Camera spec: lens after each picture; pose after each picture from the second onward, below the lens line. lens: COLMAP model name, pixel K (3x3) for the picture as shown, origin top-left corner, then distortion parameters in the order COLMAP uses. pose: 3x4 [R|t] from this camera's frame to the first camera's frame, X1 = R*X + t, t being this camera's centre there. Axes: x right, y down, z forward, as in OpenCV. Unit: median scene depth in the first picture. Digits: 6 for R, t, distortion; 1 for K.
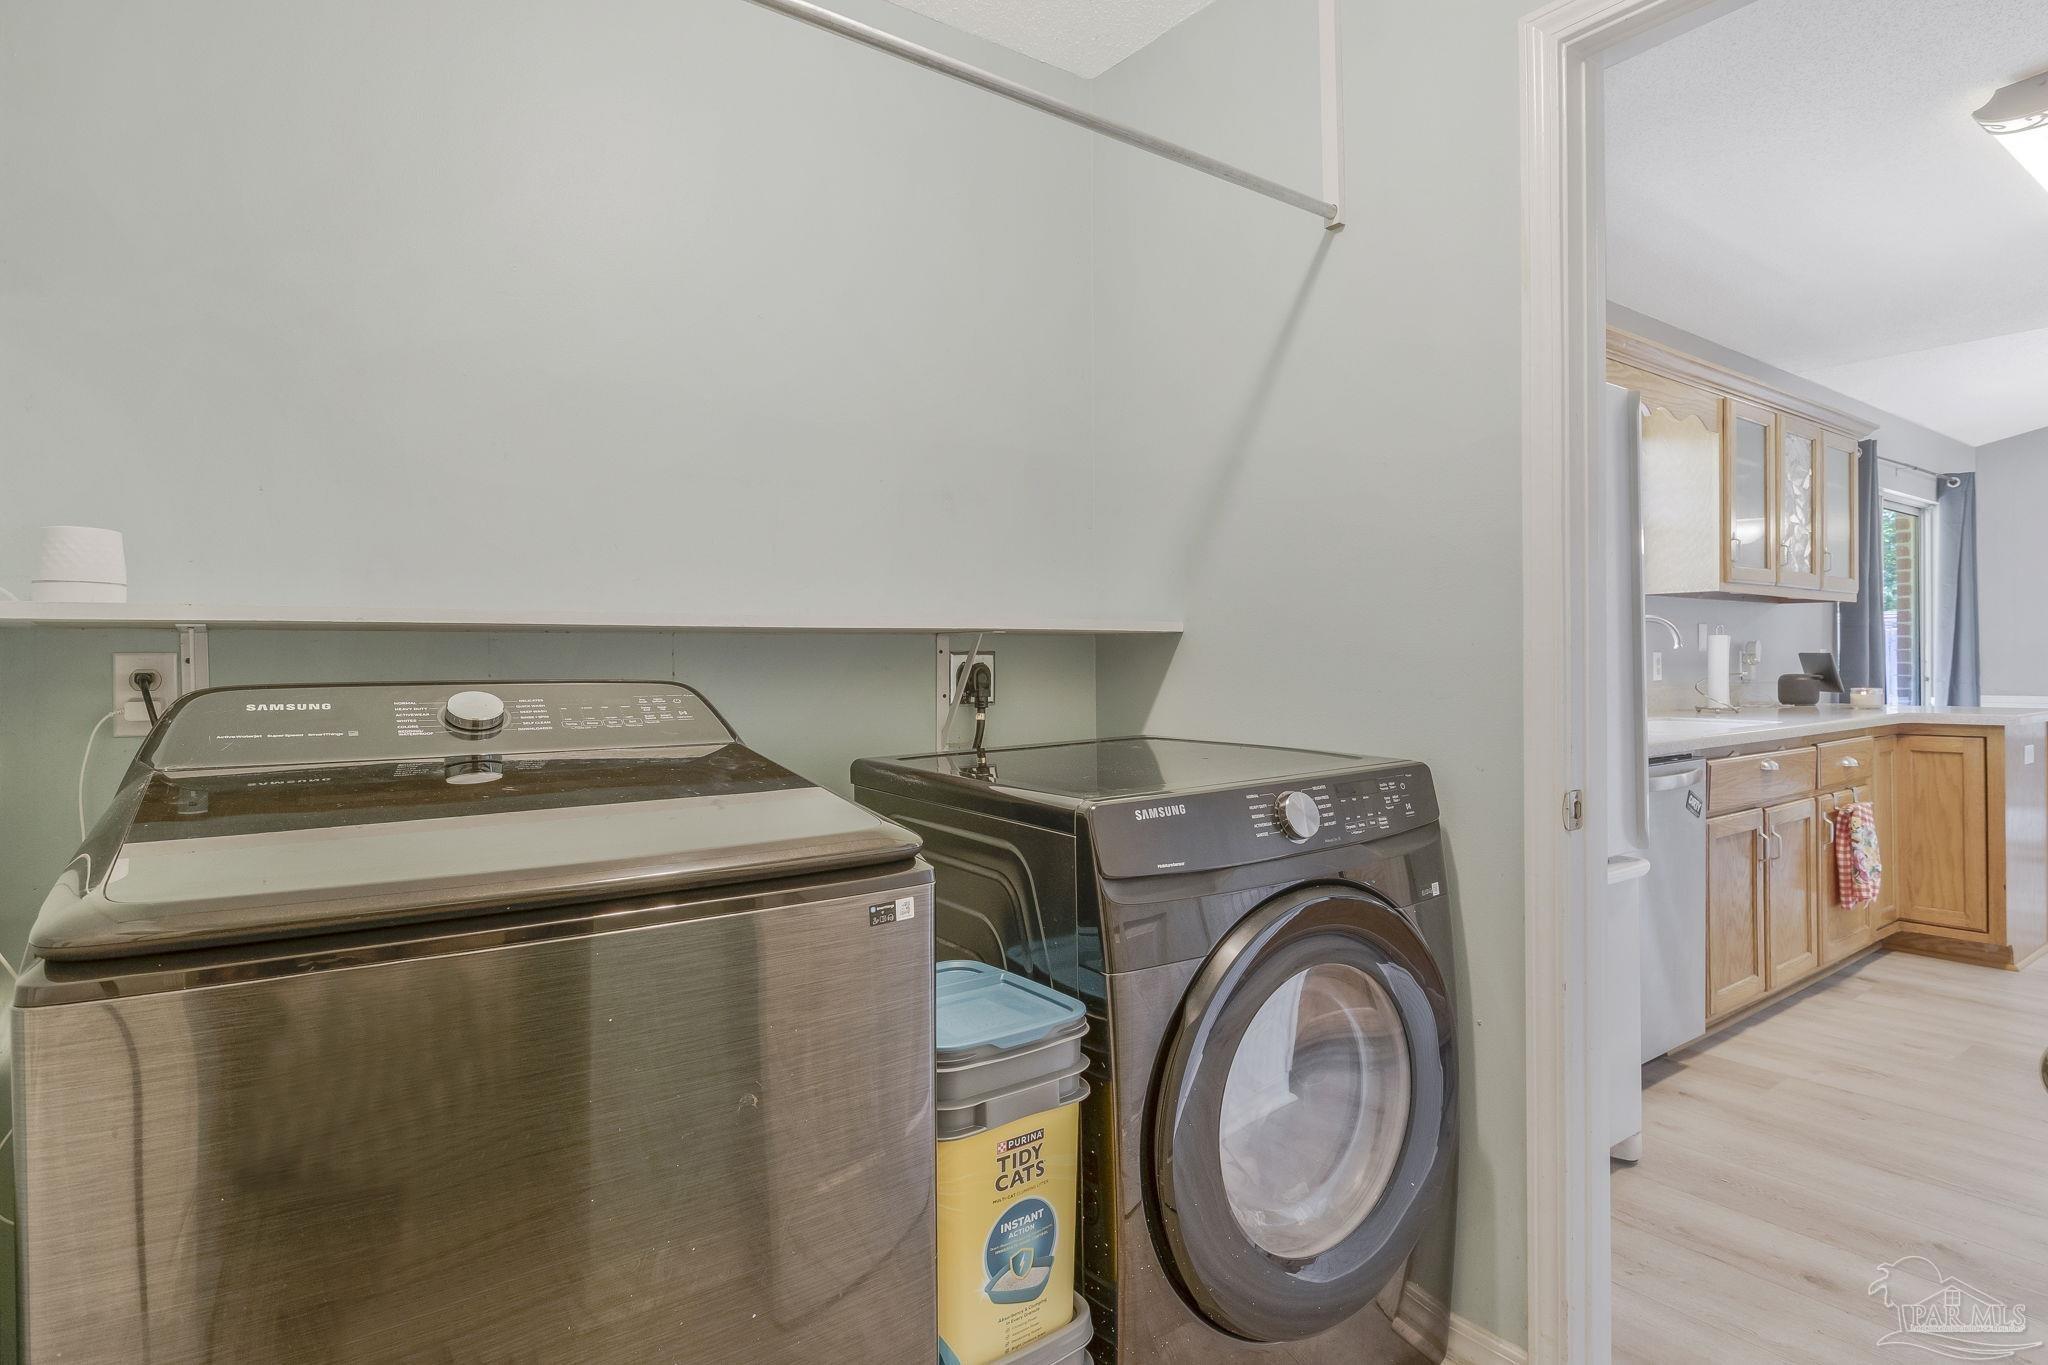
lens RADIAL K [[1080.4, 0, 1023.8], [0, 1080.4, 668.7], [0, 0, 1]] dist [-0.014048, 0.002031]
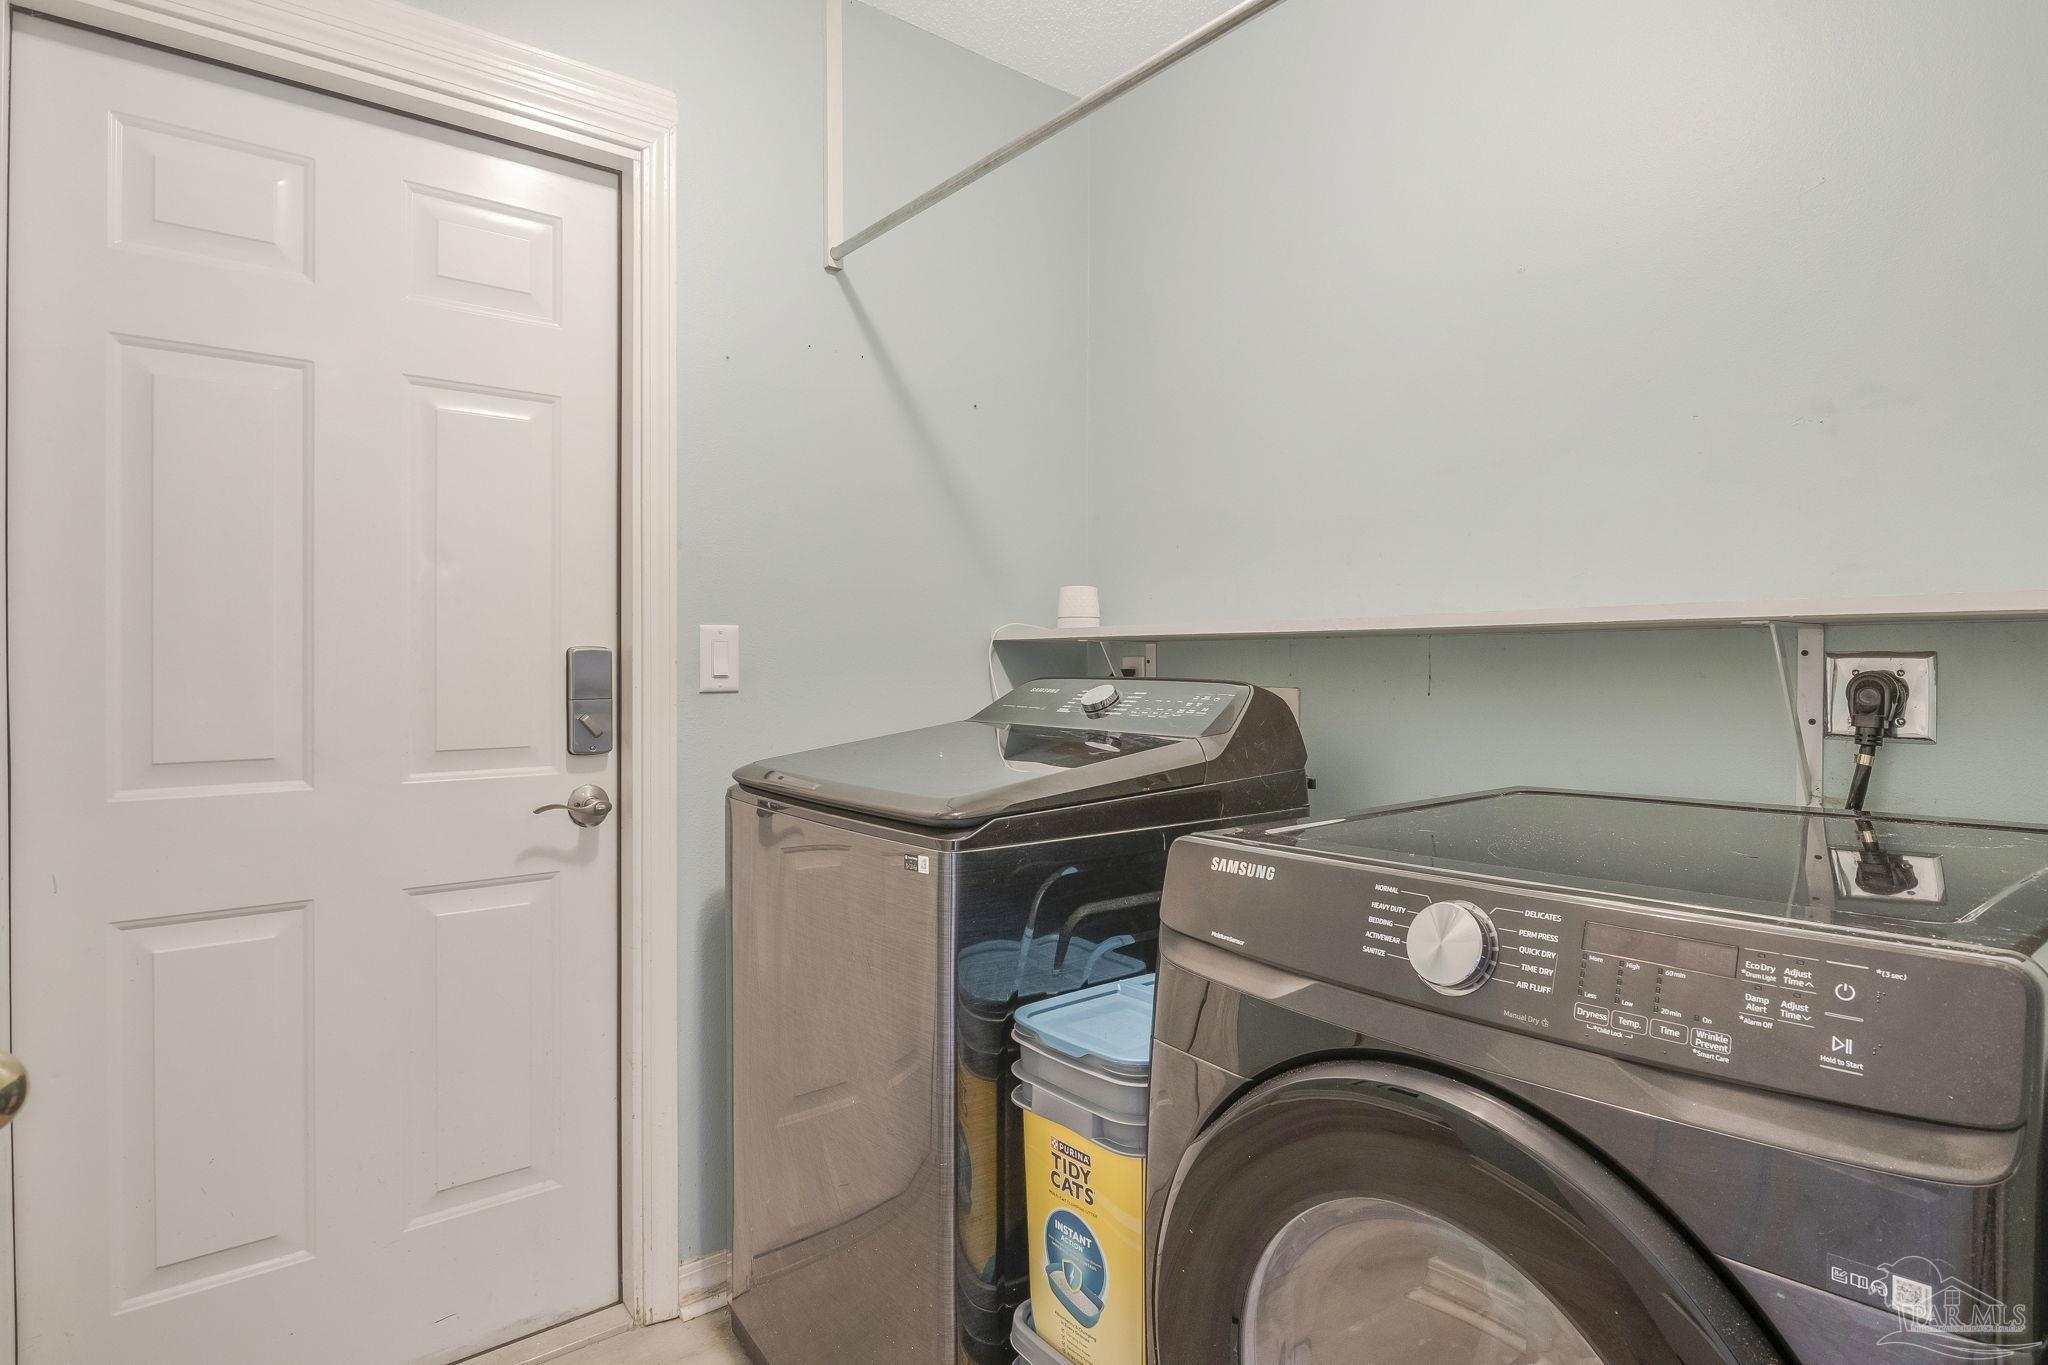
lens RADIAL K [[1080.4, 0, 1031.2], [0, 1080.4, 668.3], [0, 0, 1]] dist [-0.014048, 0.002031]
pose [[0.051029, 0.011652, -0.998629, 0.320985], [-0.009327, 0.999894, 0.011190, -0.005576], [0.998654, 0.008743, 0.051133, 0.297782]]
